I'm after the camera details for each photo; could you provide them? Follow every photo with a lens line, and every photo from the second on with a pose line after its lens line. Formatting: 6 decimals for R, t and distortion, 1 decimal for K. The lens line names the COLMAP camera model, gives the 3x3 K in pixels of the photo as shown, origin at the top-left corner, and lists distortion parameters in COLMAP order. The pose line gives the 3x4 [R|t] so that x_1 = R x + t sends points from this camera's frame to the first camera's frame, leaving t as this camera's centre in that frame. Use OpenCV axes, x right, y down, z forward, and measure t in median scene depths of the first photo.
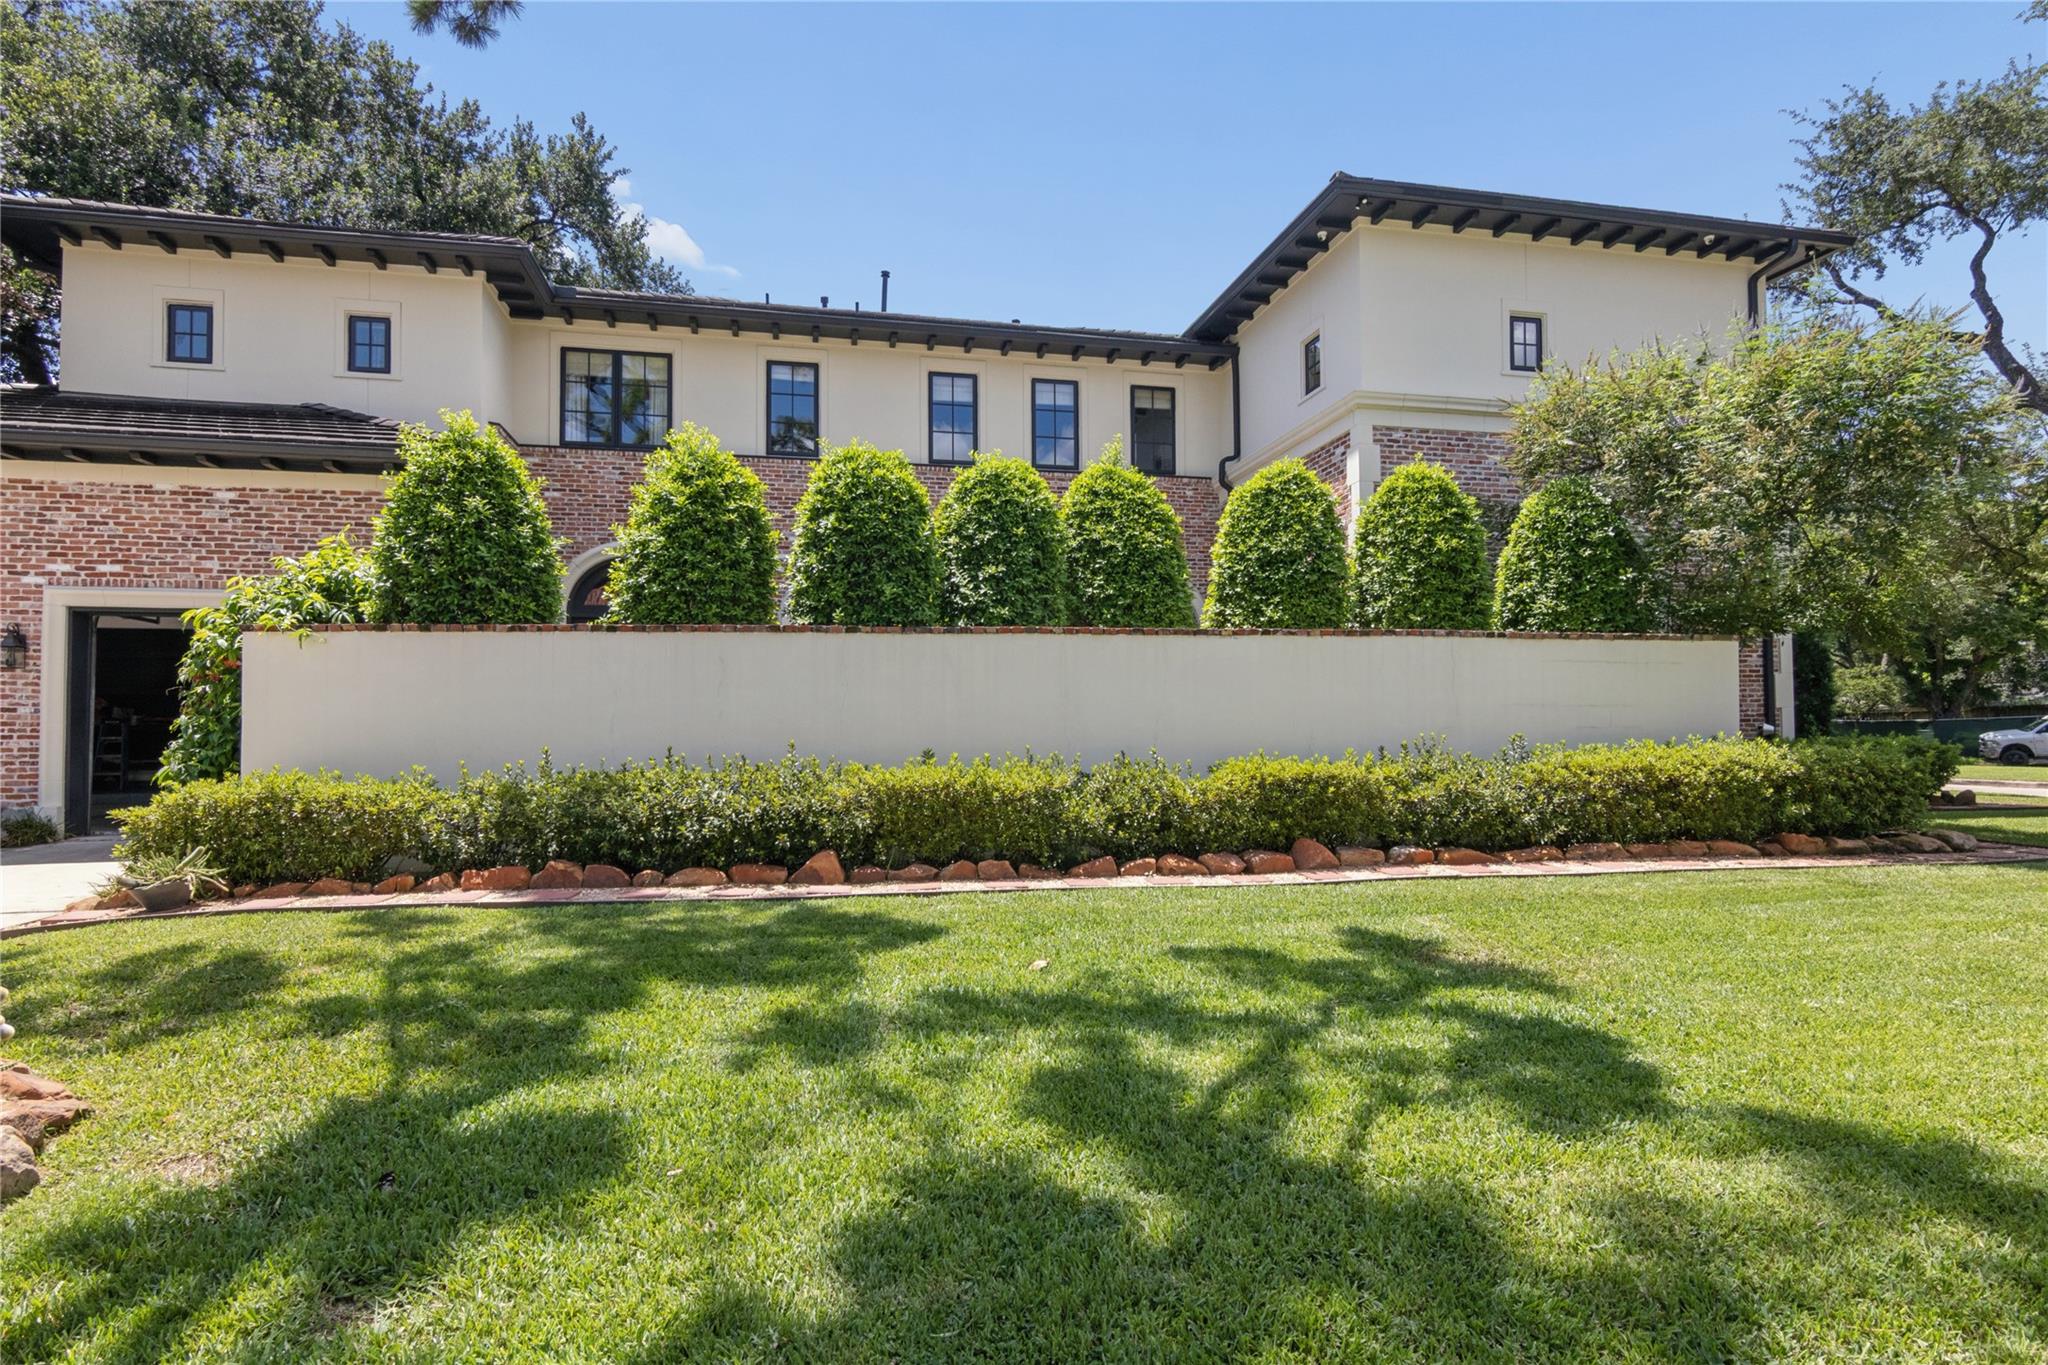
lens RADIAL K [[1037.6, 0, 1024.0], [0, 1037.6, 678.8], [0, 0, 1]] dist [-0.001173, 0.001097]
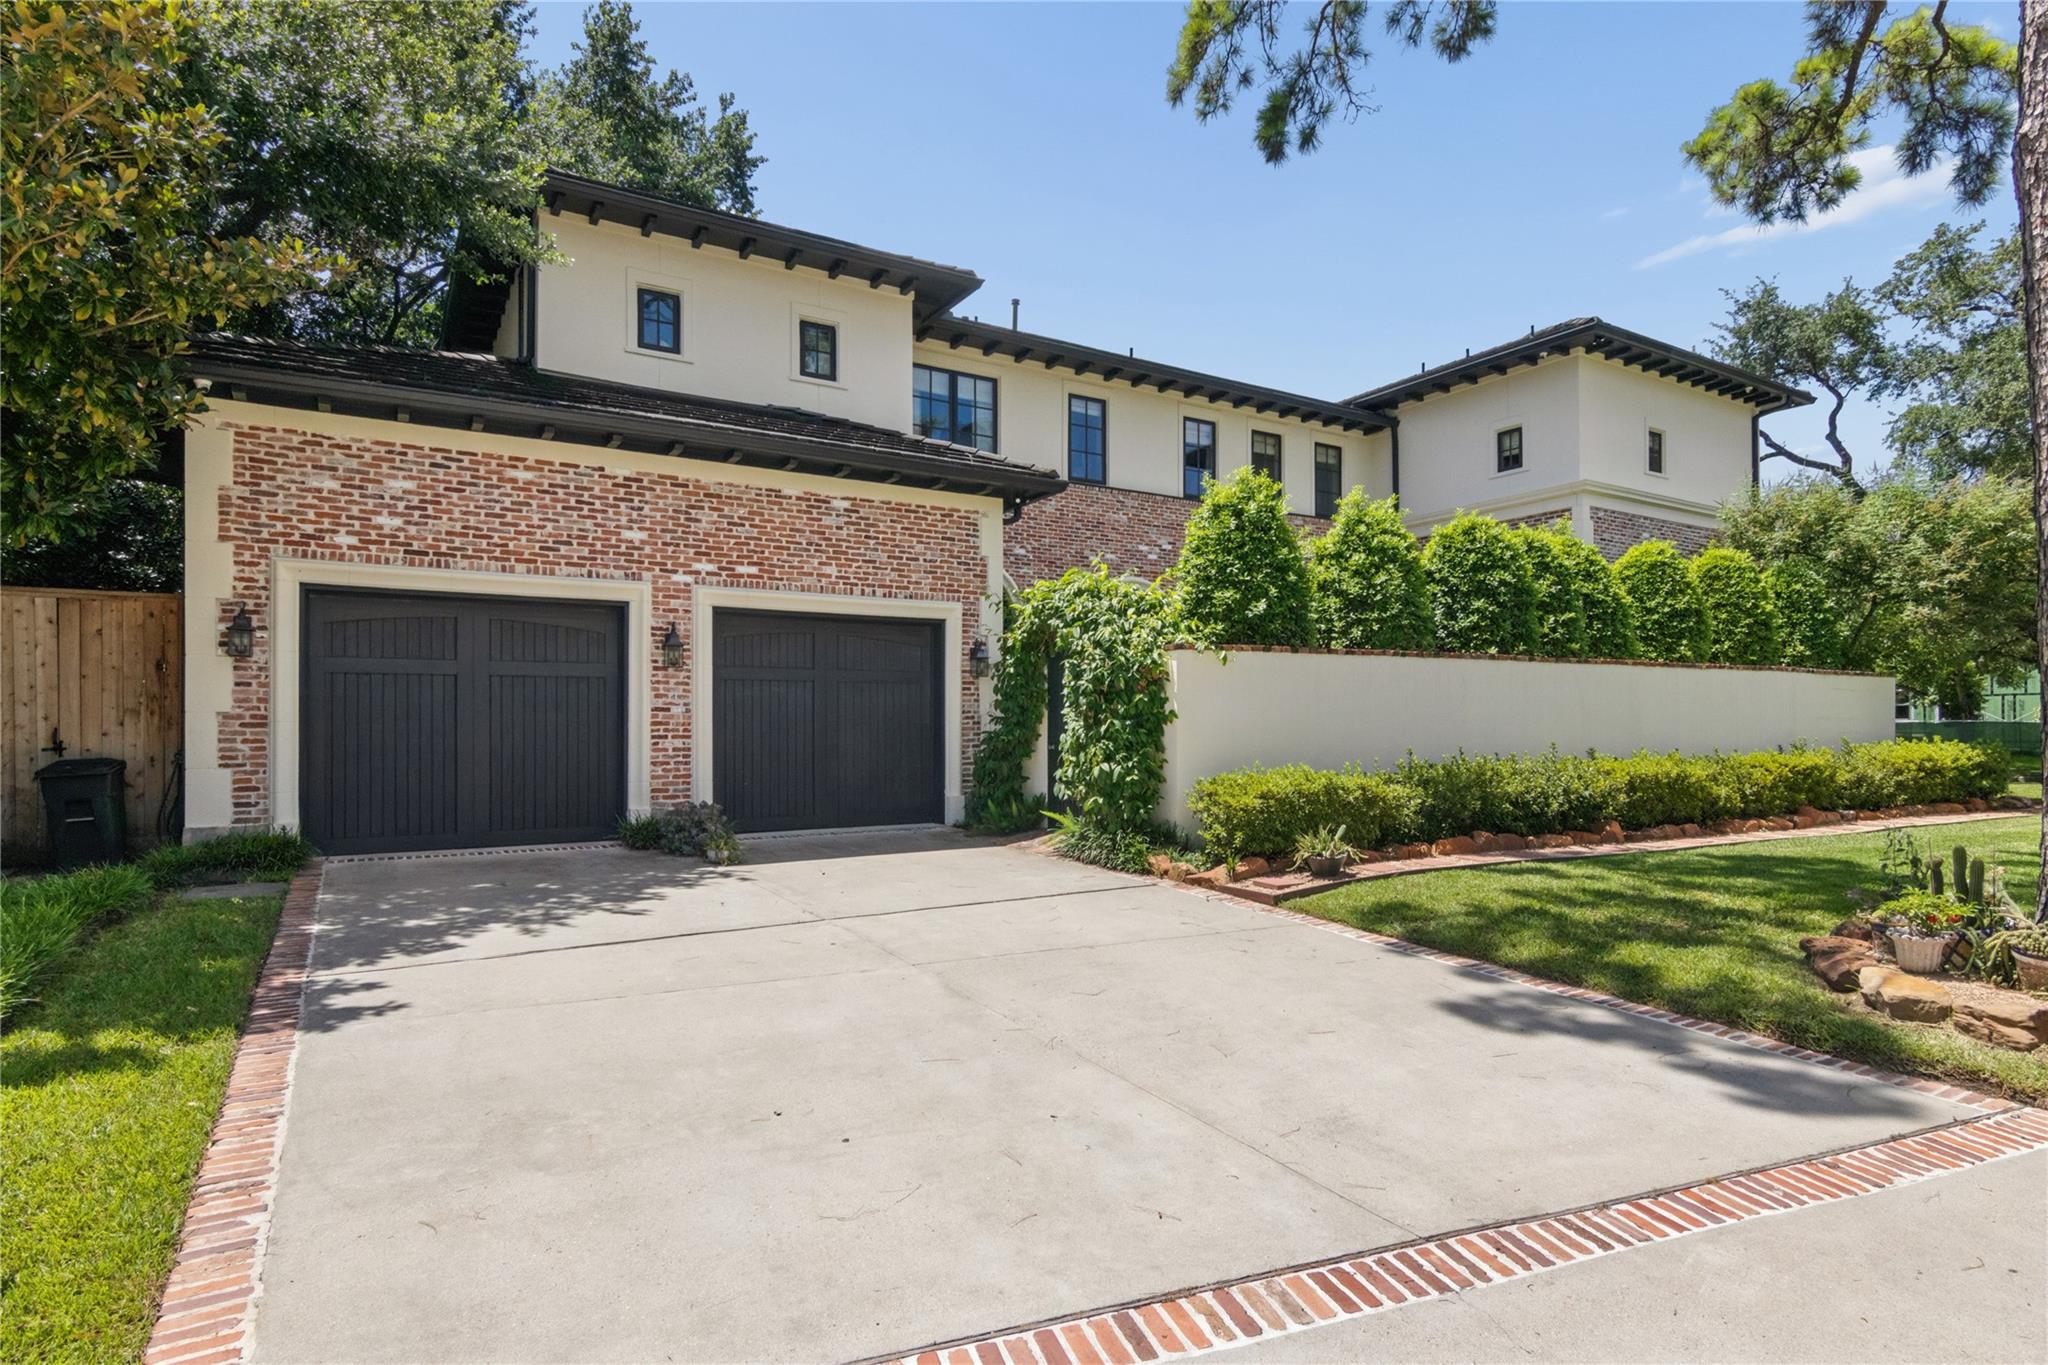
lens RADIAL K [[1037.6, 0, 1025.3], [0, 1037.6, 697.0], [0, 0, 1]] dist [-0.001173, 0.001097]
pose [[0.945184, 0.014145, 0.326233, -0.933991], [-0.021172, 0.999614, 0.018000, -0.006588], [-0.325852, -0.023920, 0.945118, -0.044999]]
